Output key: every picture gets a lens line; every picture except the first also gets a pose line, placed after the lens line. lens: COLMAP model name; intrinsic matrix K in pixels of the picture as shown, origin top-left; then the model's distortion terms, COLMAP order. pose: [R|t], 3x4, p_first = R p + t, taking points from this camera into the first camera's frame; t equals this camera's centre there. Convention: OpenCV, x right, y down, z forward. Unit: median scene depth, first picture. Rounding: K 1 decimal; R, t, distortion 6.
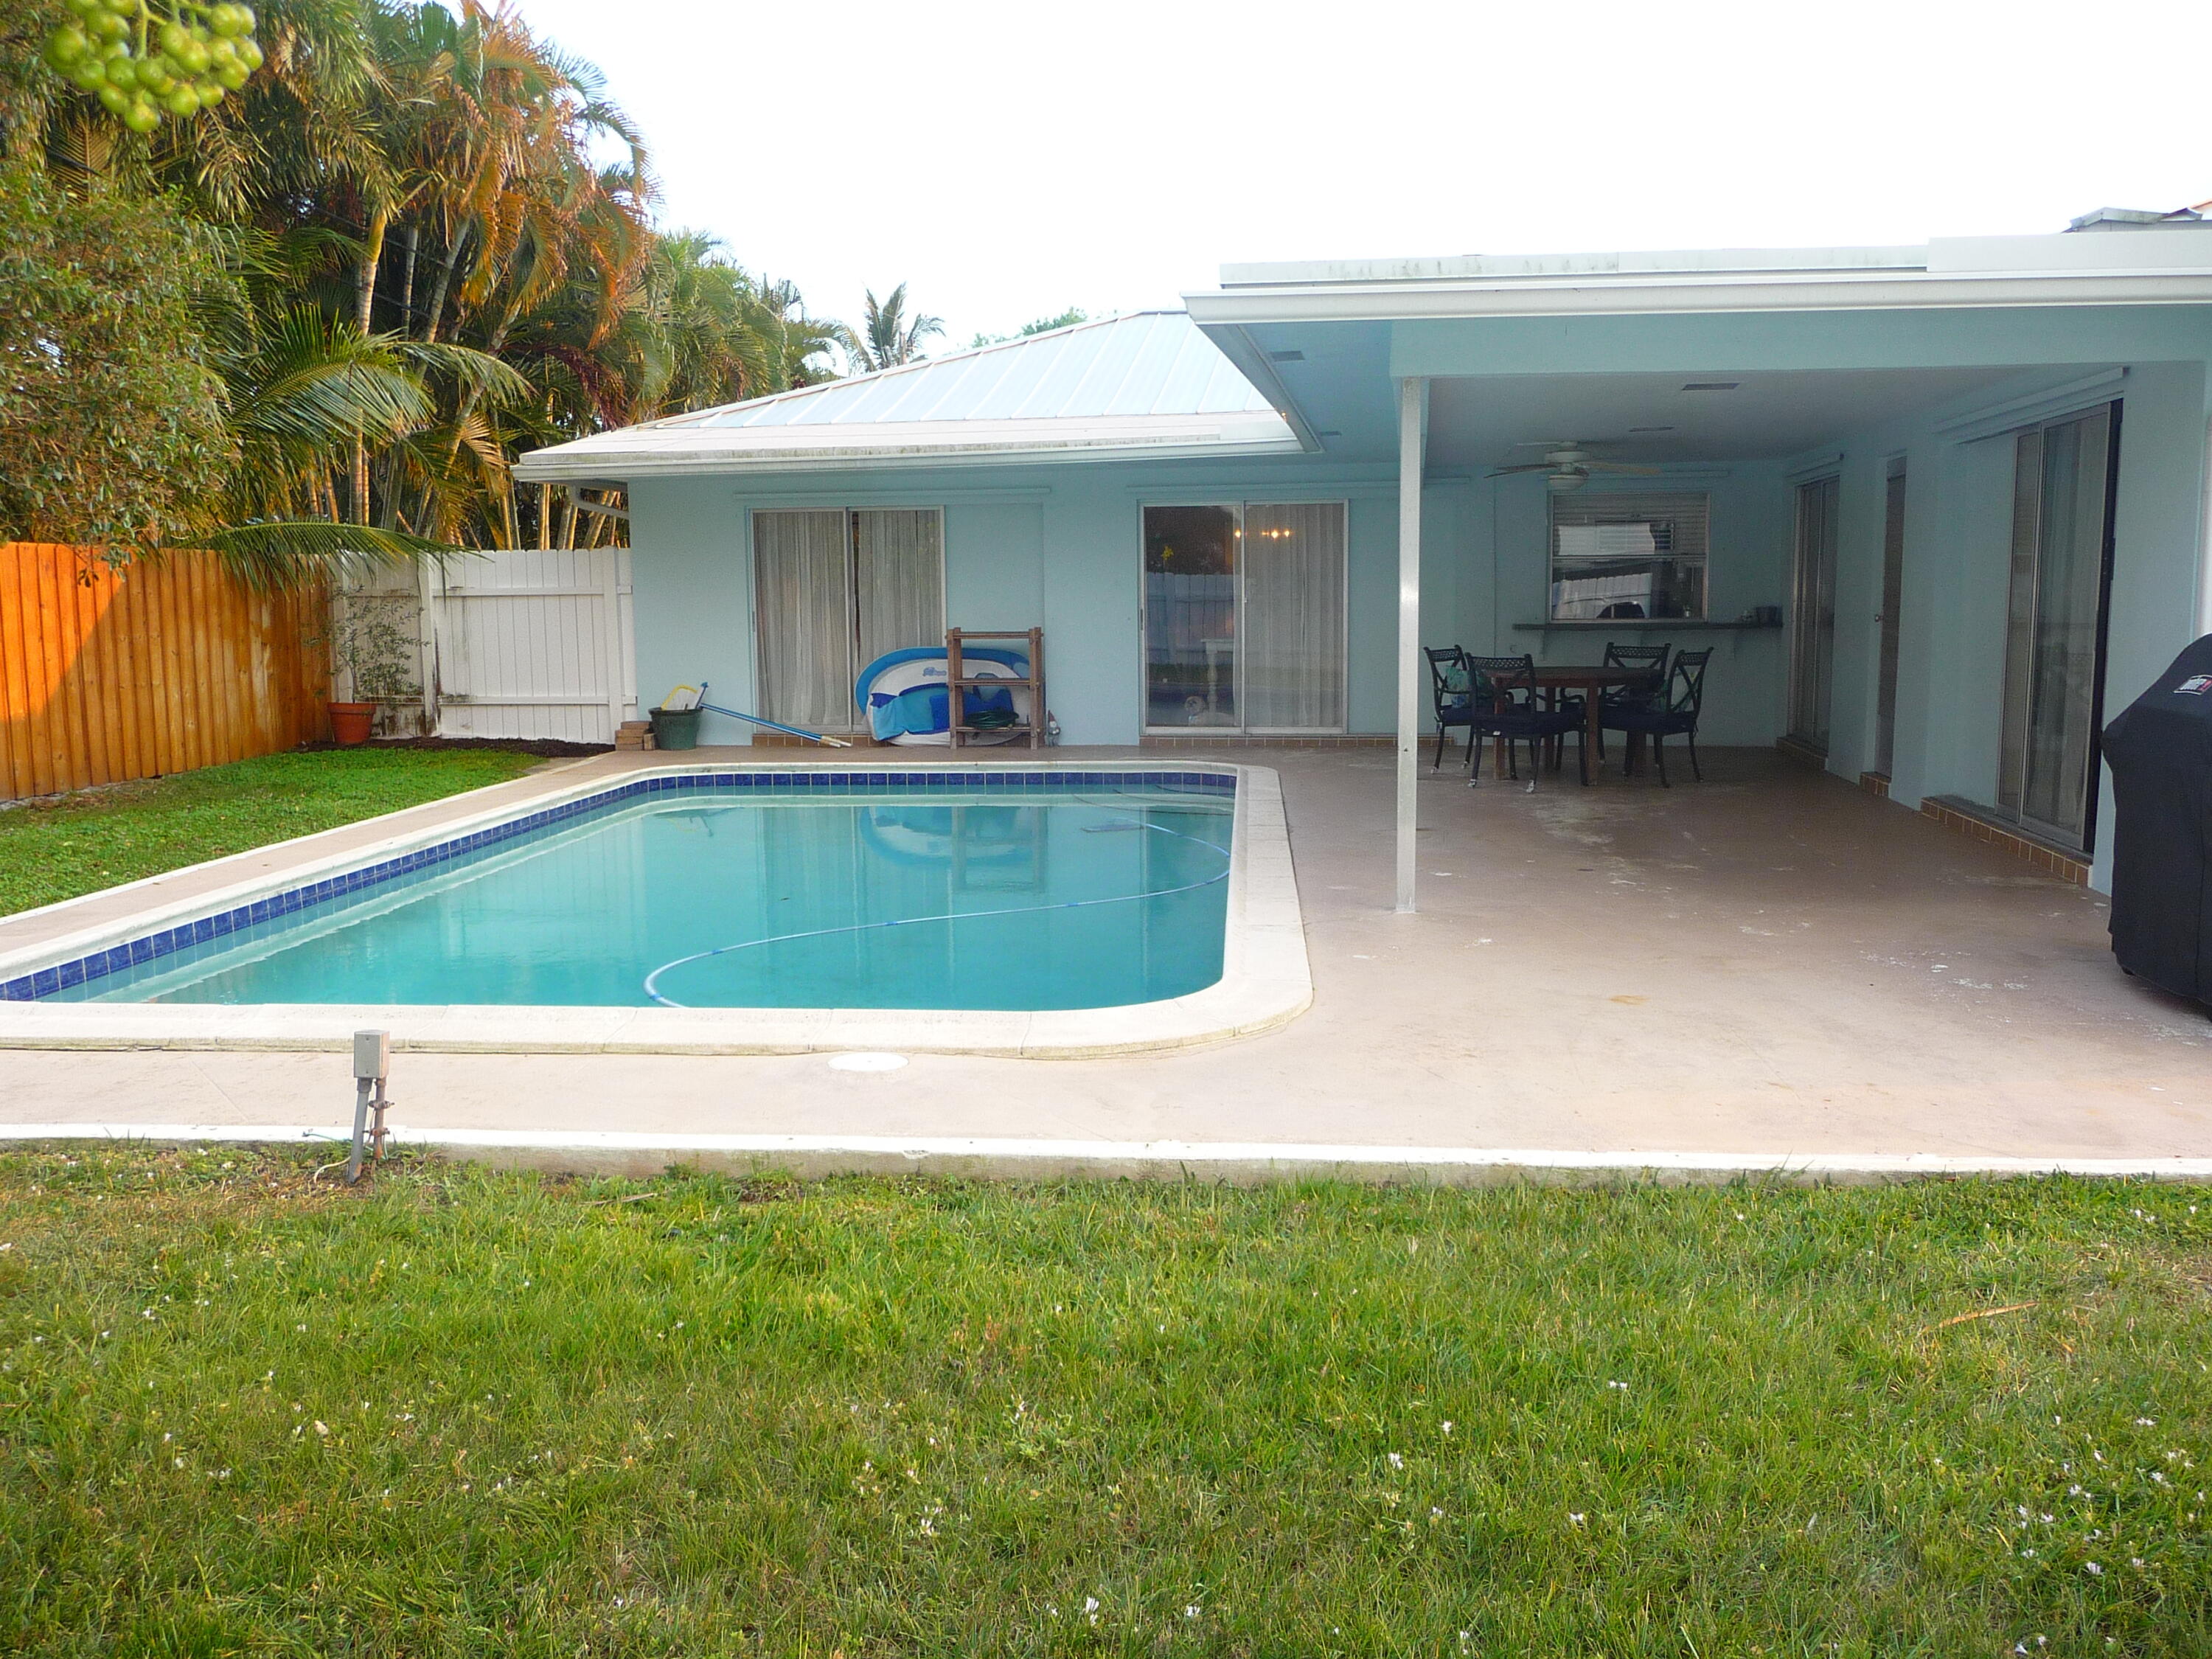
lens RADIAL K [[1826.1, 0, 1119.9], [0, 1826.1, 847.0], [0, 0, 1]] dist [-0.038630, 0.036661]
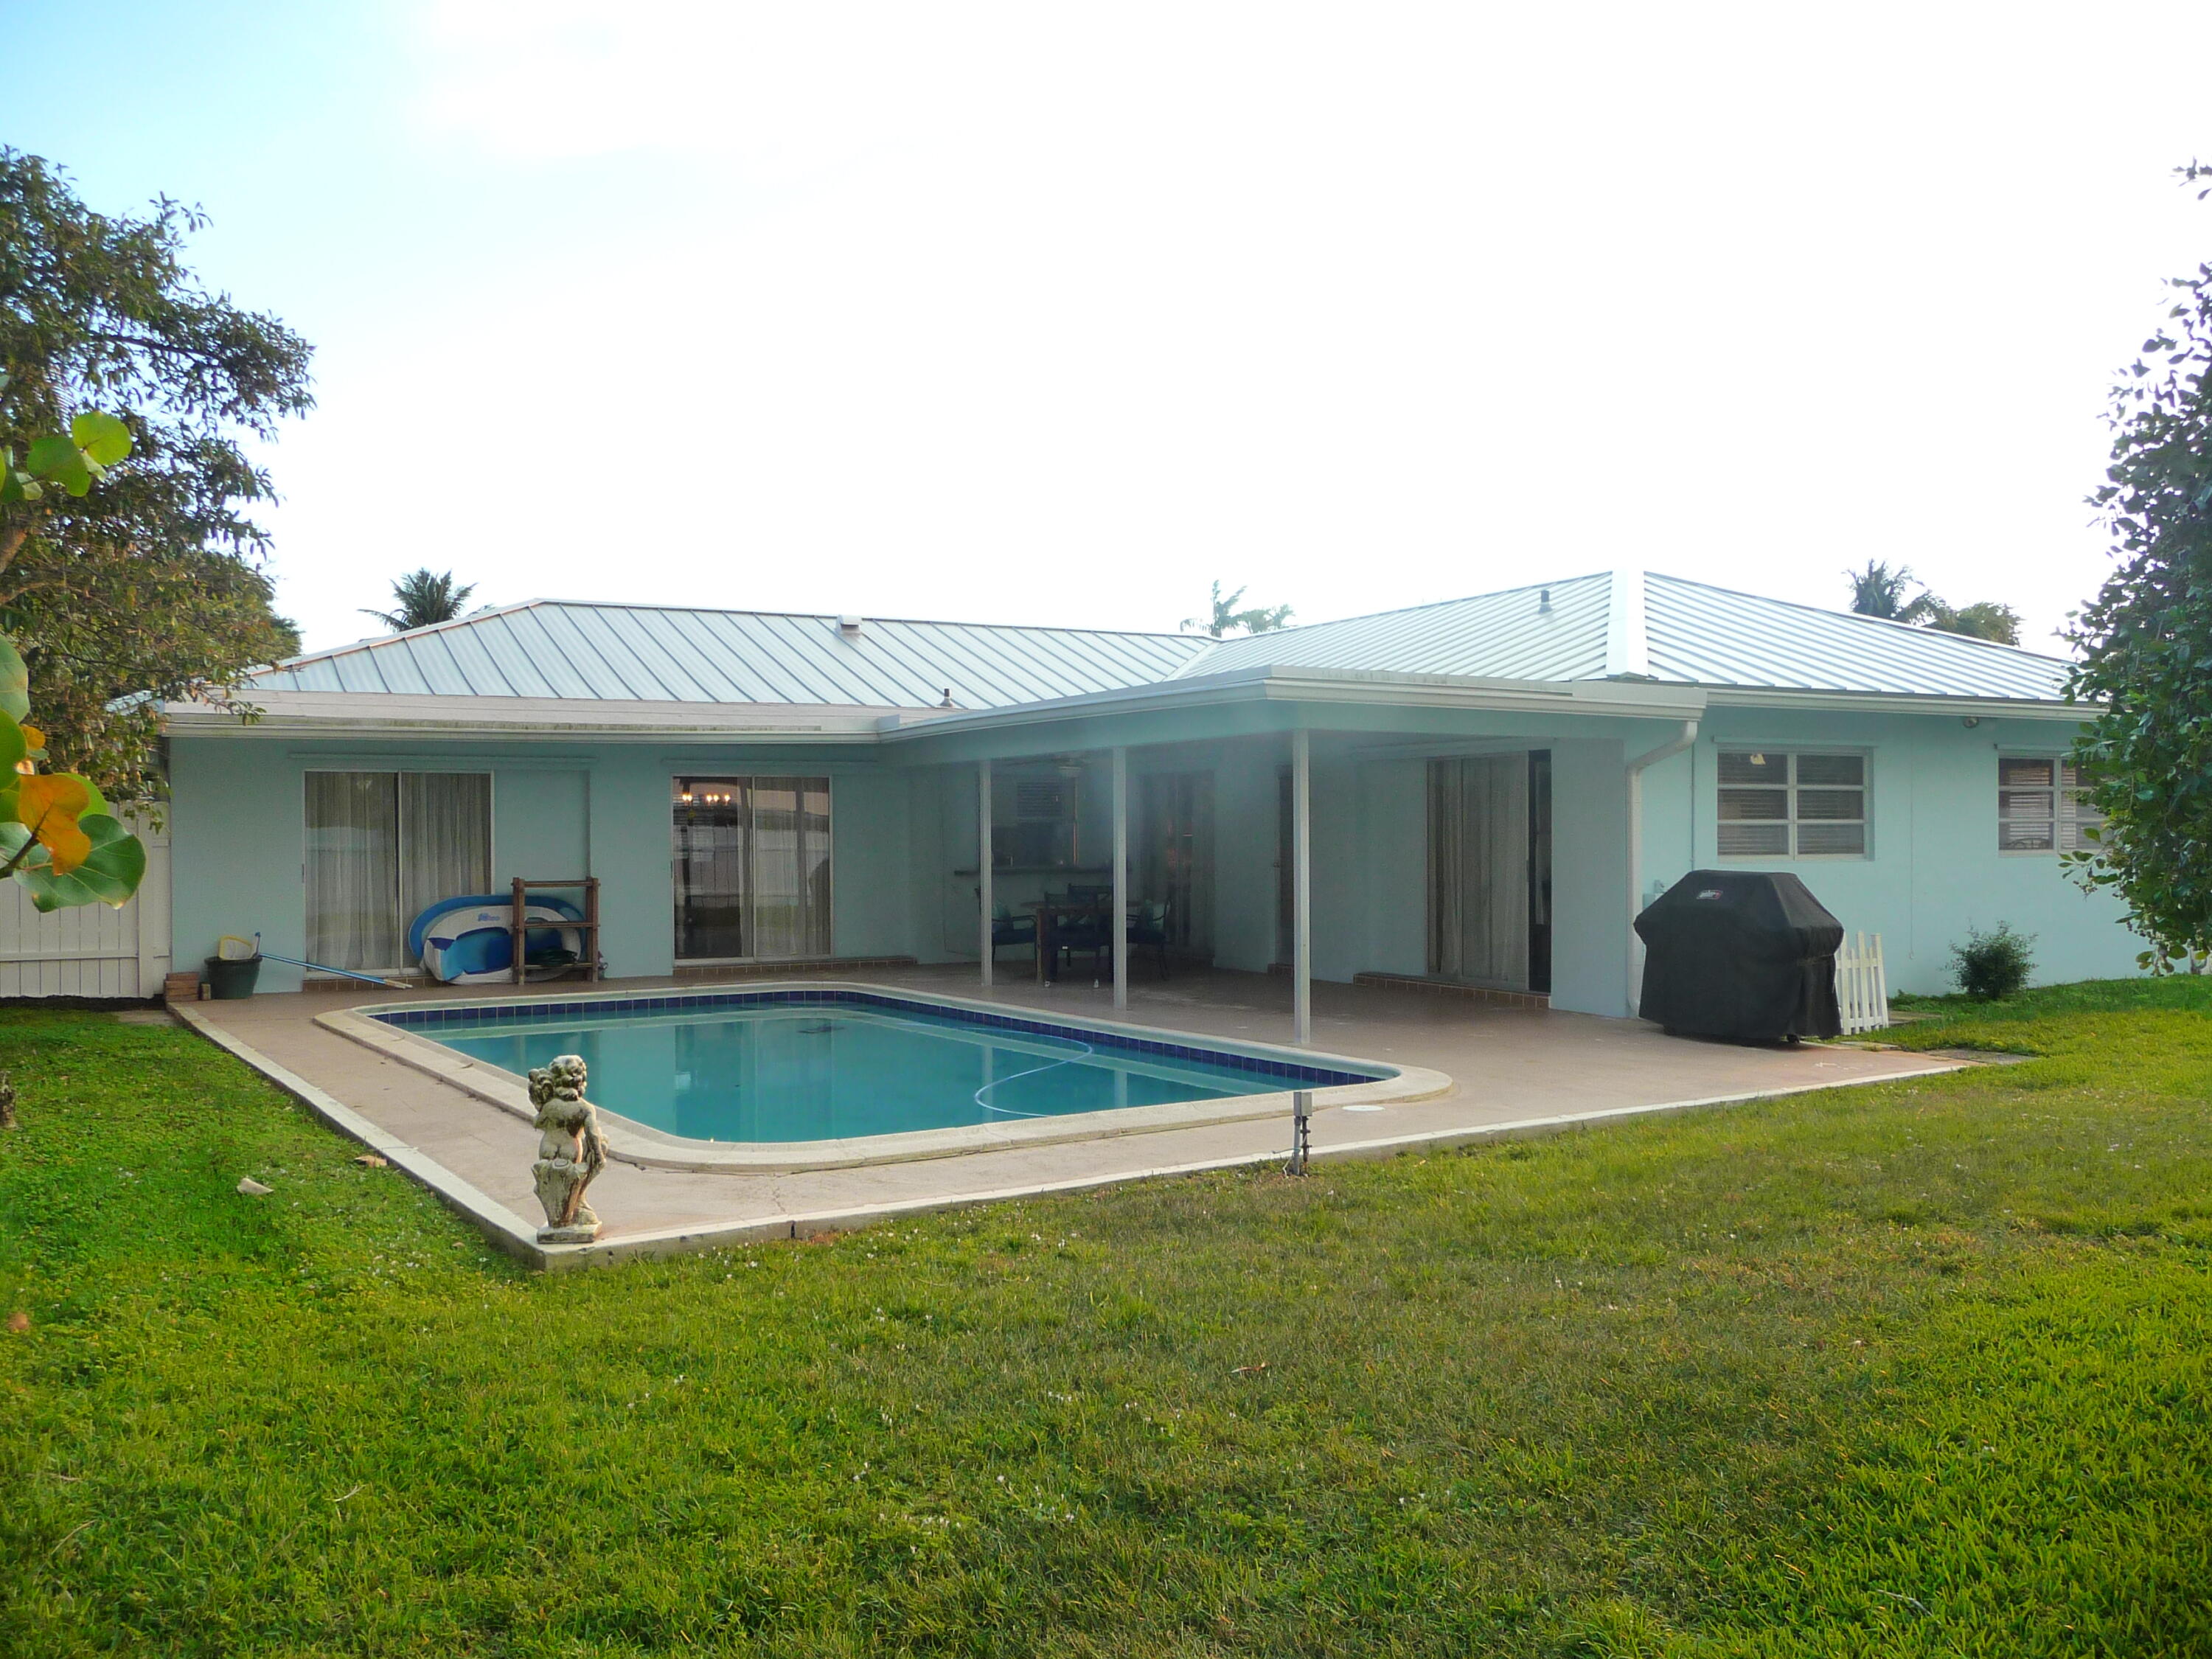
lens RADIAL K [[1826.1, 0, 1096.6], [0, 1826.1, 828.6], [0, 0, 1]] dist [-0.038630, 0.036661]
pose [[0.783746, 0.008574, 0.621023, -0.508606], [0.081278, 0.989890, -0.116242, 0.009909], [-0.615741, 0.141580, 0.775125, -0.098123]]
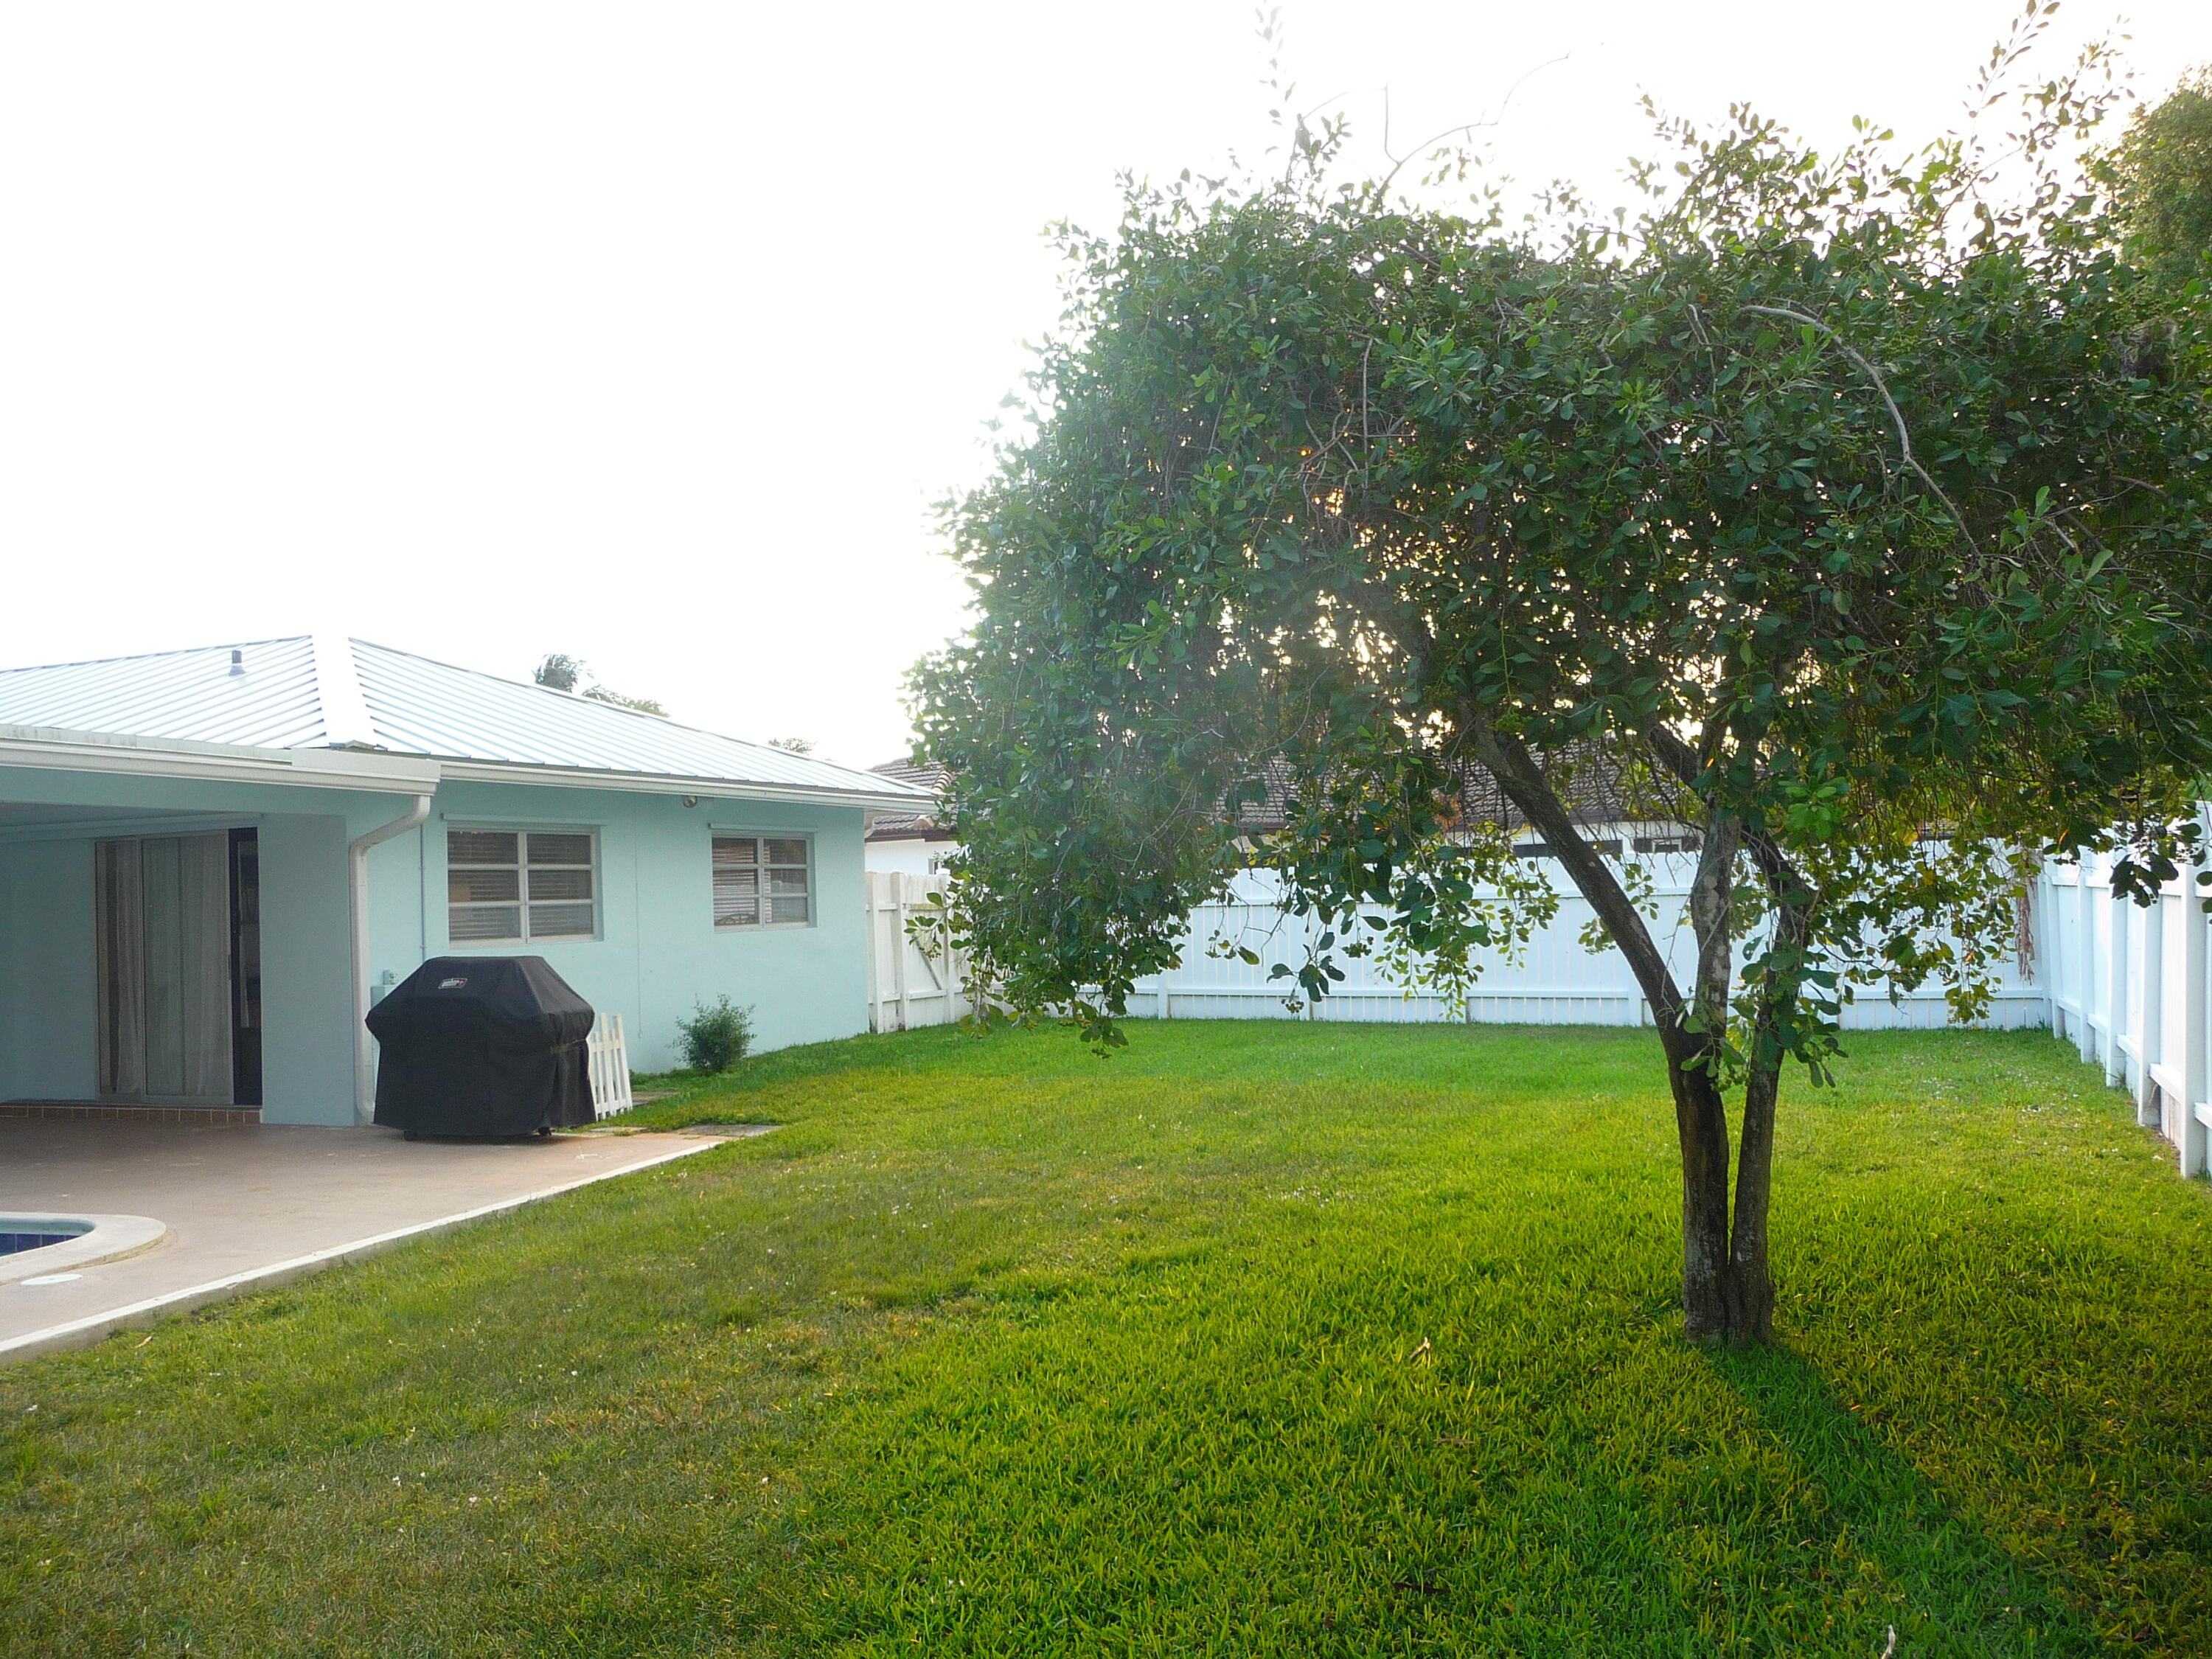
lens RADIAL K [[1826.1, 0, 1102.3], [0, 1826.1, 843.9], [0, 0, 1]] dist [-0.038630, 0.036661]
pose [[0.192034, 0.031051, 0.980897, -0.472049], [0.166794, 0.983925, -0.063801, 0.002573], [-0.967110, 0.175860, 0.183768, -0.037392]]
